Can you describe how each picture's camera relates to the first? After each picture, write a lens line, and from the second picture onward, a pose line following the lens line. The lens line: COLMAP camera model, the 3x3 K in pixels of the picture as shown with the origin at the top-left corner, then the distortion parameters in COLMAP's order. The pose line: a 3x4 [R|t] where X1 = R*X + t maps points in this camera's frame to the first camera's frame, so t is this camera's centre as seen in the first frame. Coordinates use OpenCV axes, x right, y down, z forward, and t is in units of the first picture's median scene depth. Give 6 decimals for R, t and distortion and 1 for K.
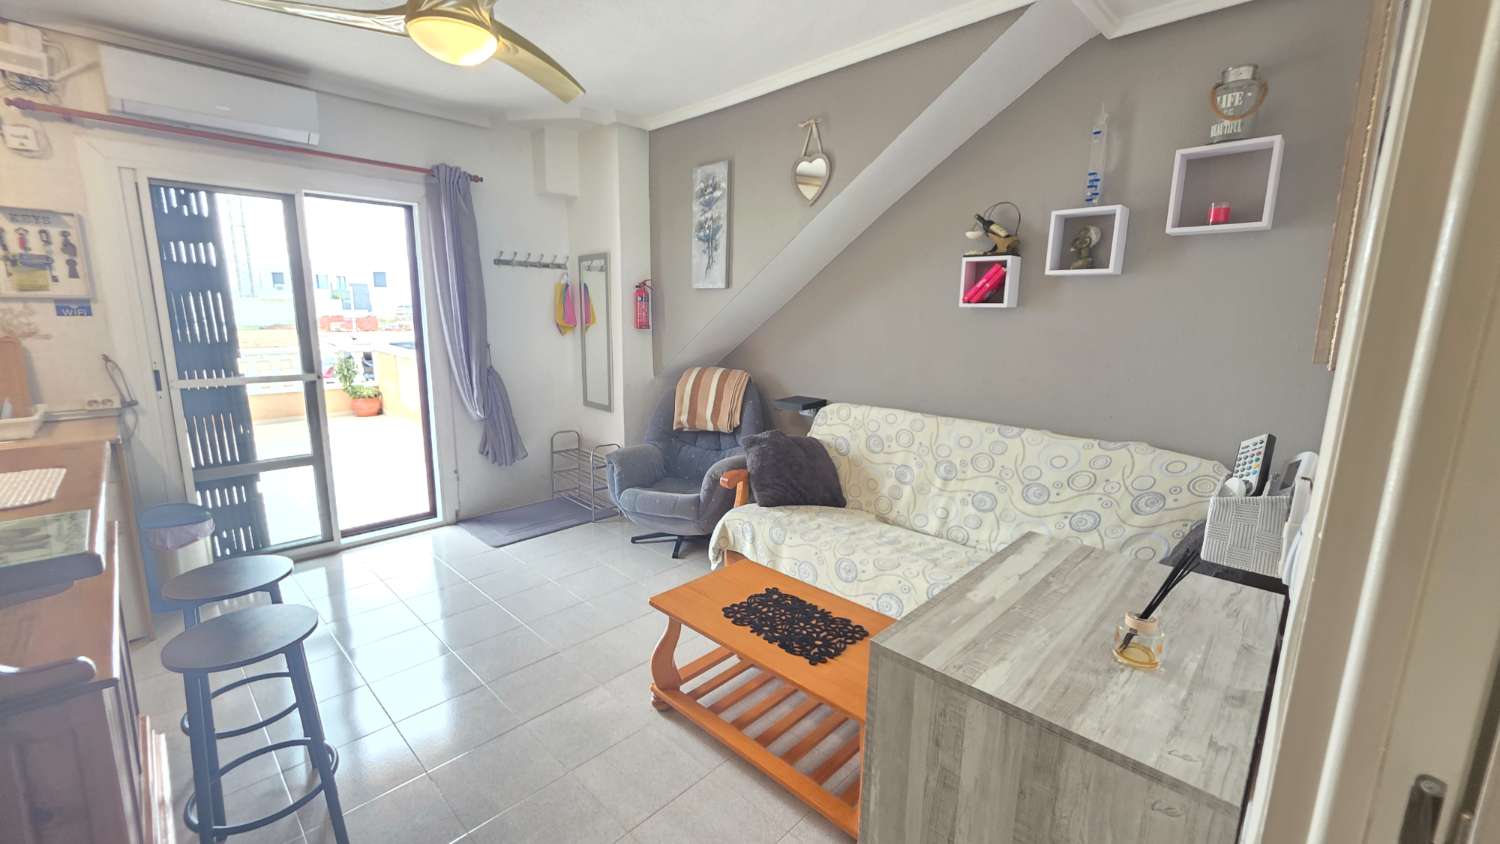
lens RADIAL K [[603.0, 0, 741.8], [0, 603.0, 424.5], [0, 0, 1]] dist [0.001323, -0.000332]
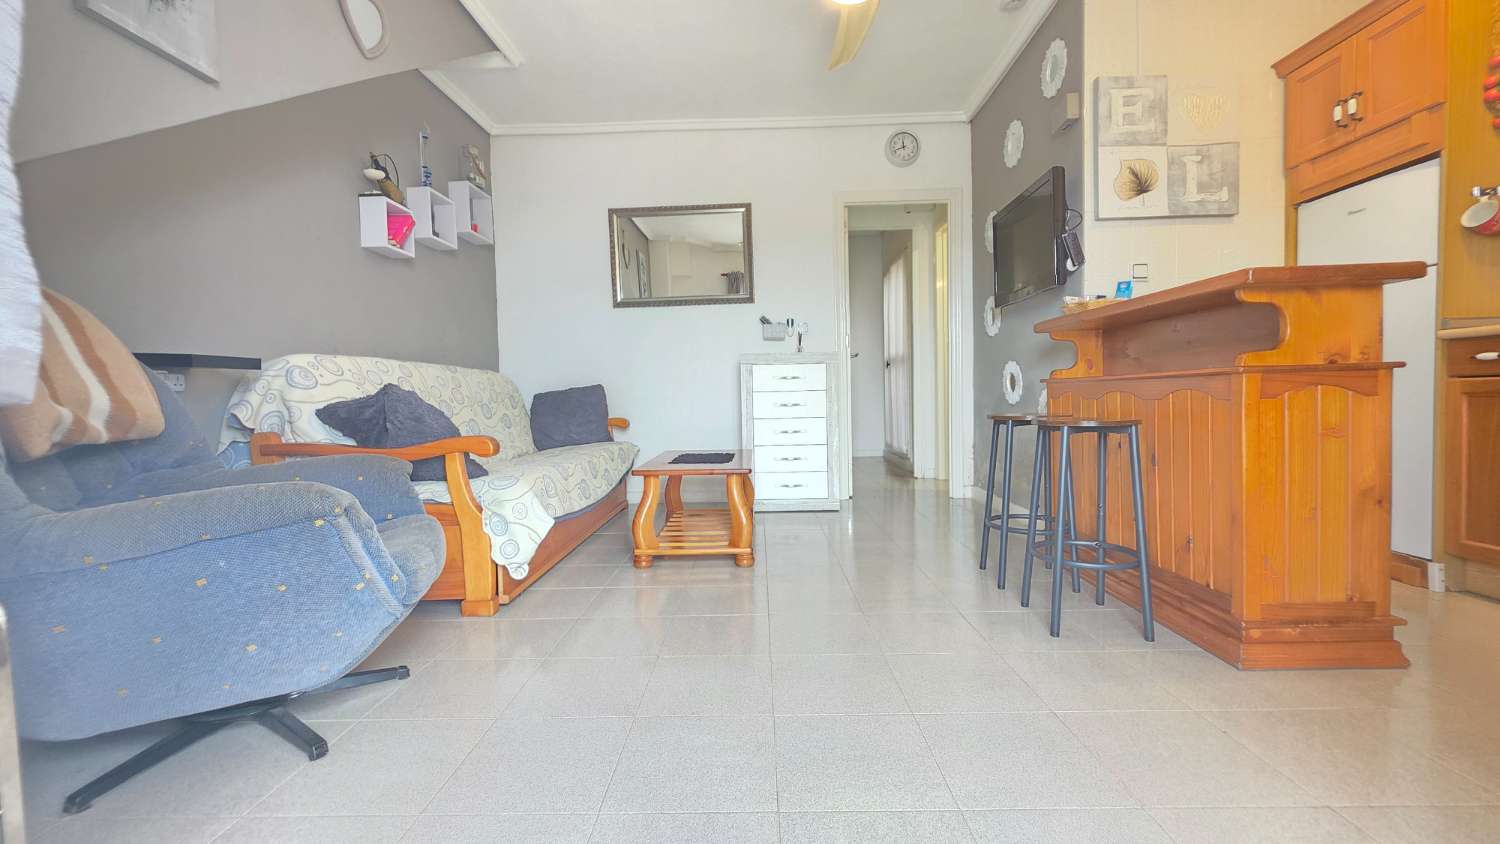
lens RADIAL K [[603.0, 0, 752.0], [0, 603.0, 418.8], [0, 0, 1]] dist [0.001323, -0.000332]
pose [[-0.691302, -0.025616, 0.722112, -0.711960], [0.146802, 0.973549, 0.175075, -0.010728], [-0.707496, 0.227037, -0.669255, 1.244222]]
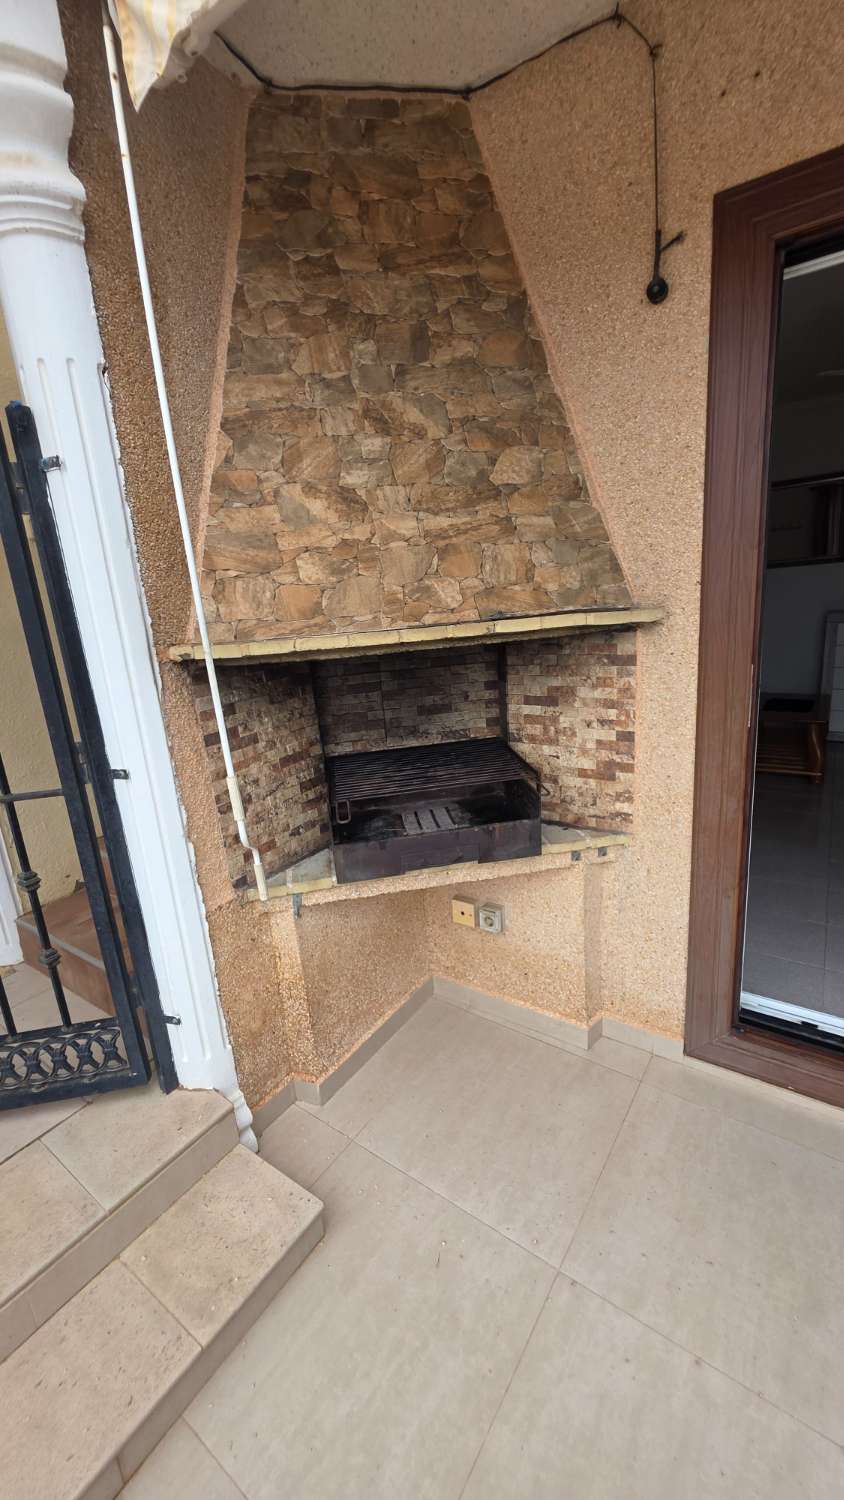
lens RADIAL K [[603.0, 0, 426.4], [0, 603.0, 750.9], [0, 0, 1]] dist [0.001323, -0.000332]
pose [[-0.190228, -0.245366, 0.950584, -1.140936], [0.254545, 0.922824, 0.289139, -0.307707], [-0.948167, 0.296969, -0.113090, 1.638002]]
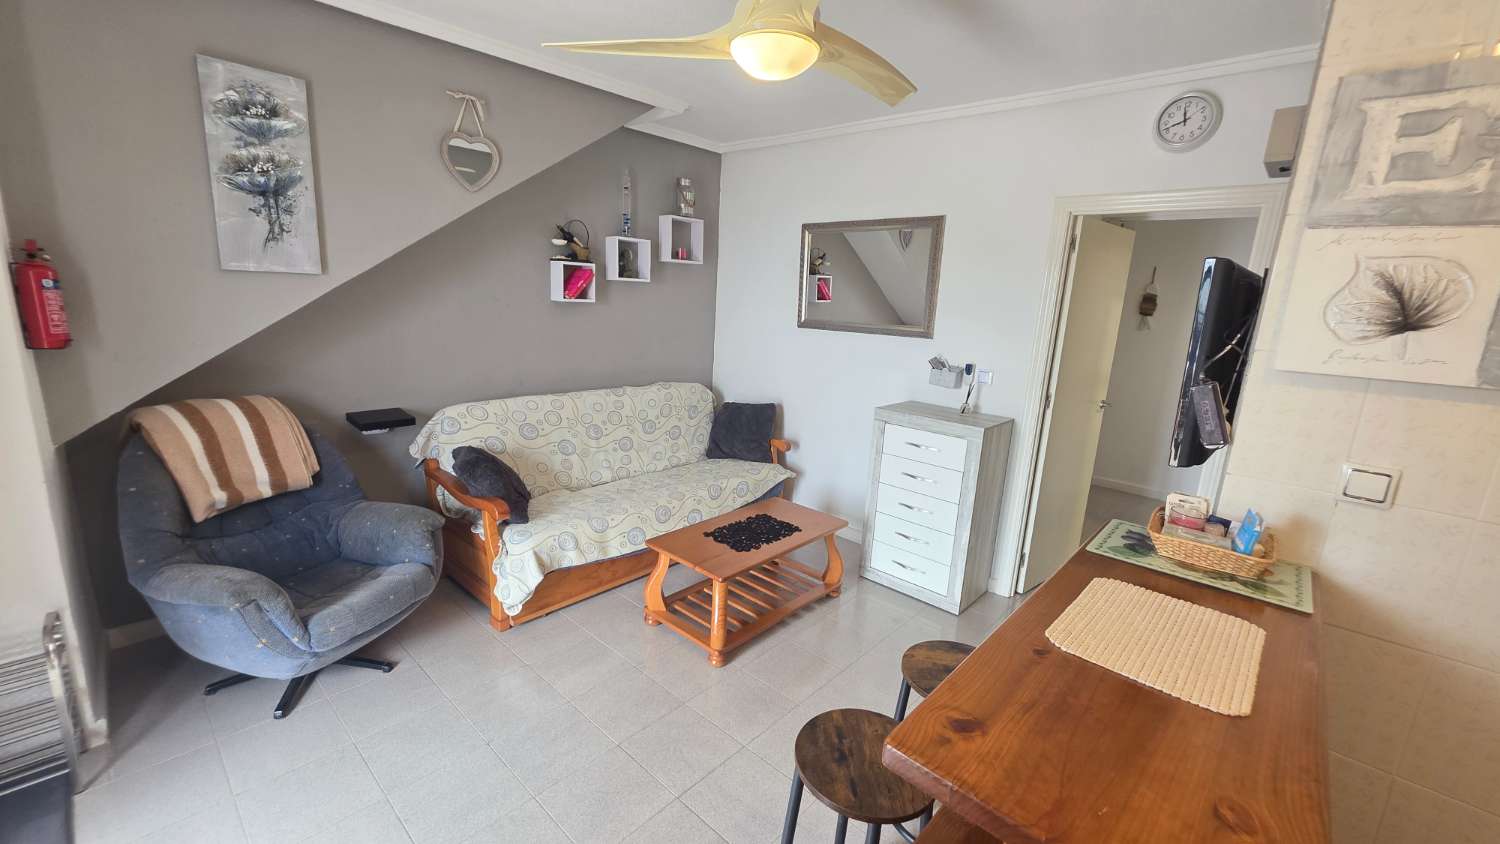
lens RADIAL K [[603.0, 0, 750.8], [0, 603.0, 419.6], [0, 0, 1]] dist [0.001323, -0.000332]
pose [[-0.038619, -0.225509, 0.973475, -0.853811], [0.133122, 0.964357, 0.228678, -0.185086], [-0.990347, 0.138422, -0.007222, 0.638855]]
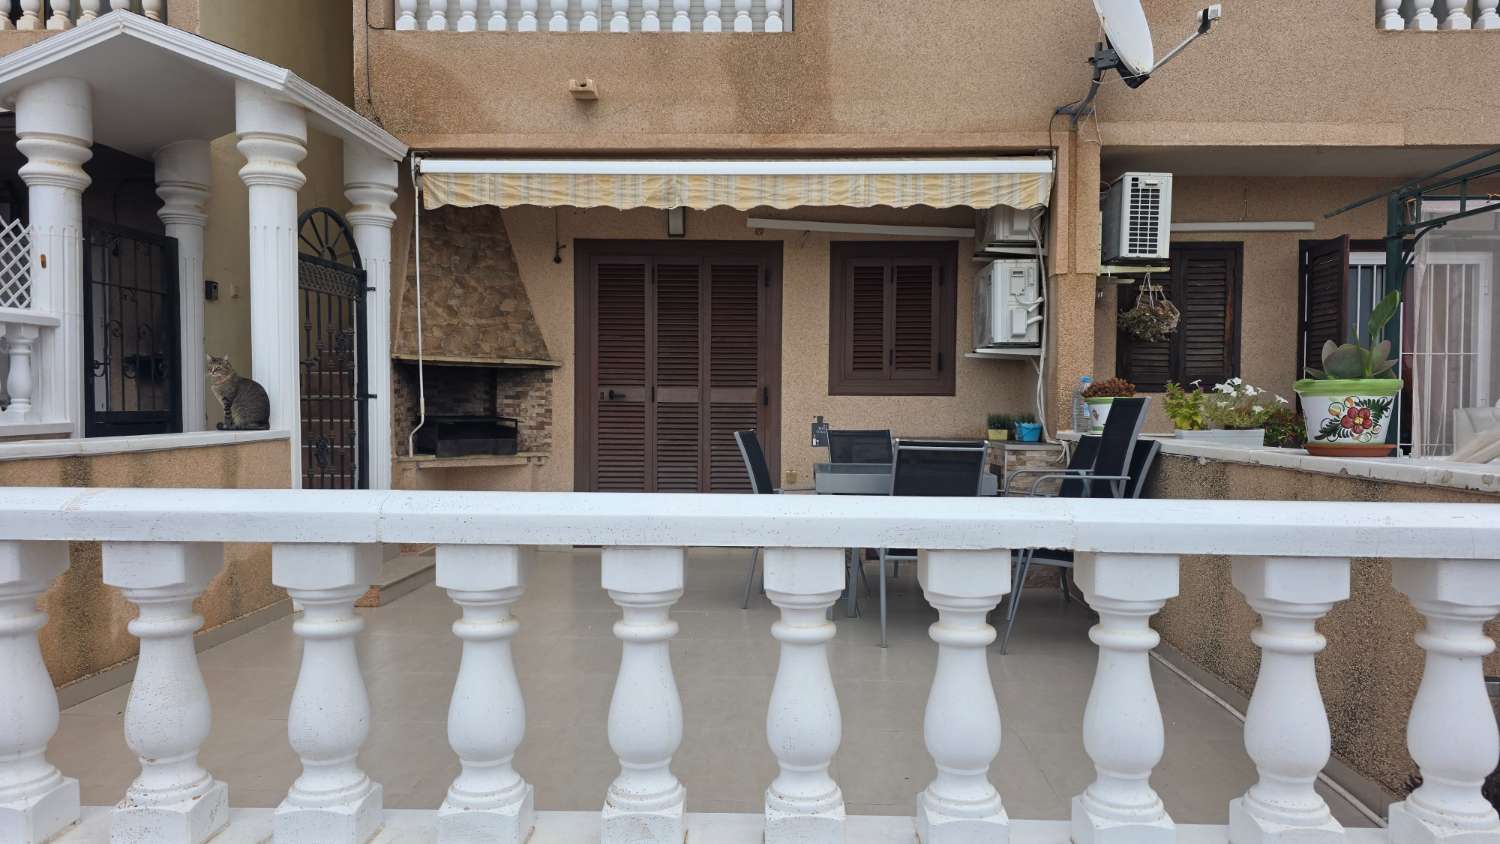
lens RADIAL K [[1013.8, 0, 753.3], [0, 1013.8, 436.2], [0, 0, 1]] dist [0.058071, -0.026034]
pose [[-0.687521, -0.044777, 0.724783, -2.735151], [0.117222, 0.978163, 0.171627, -0.406970], [-0.716641, 0.202958, -0.667259, 2.675711]]
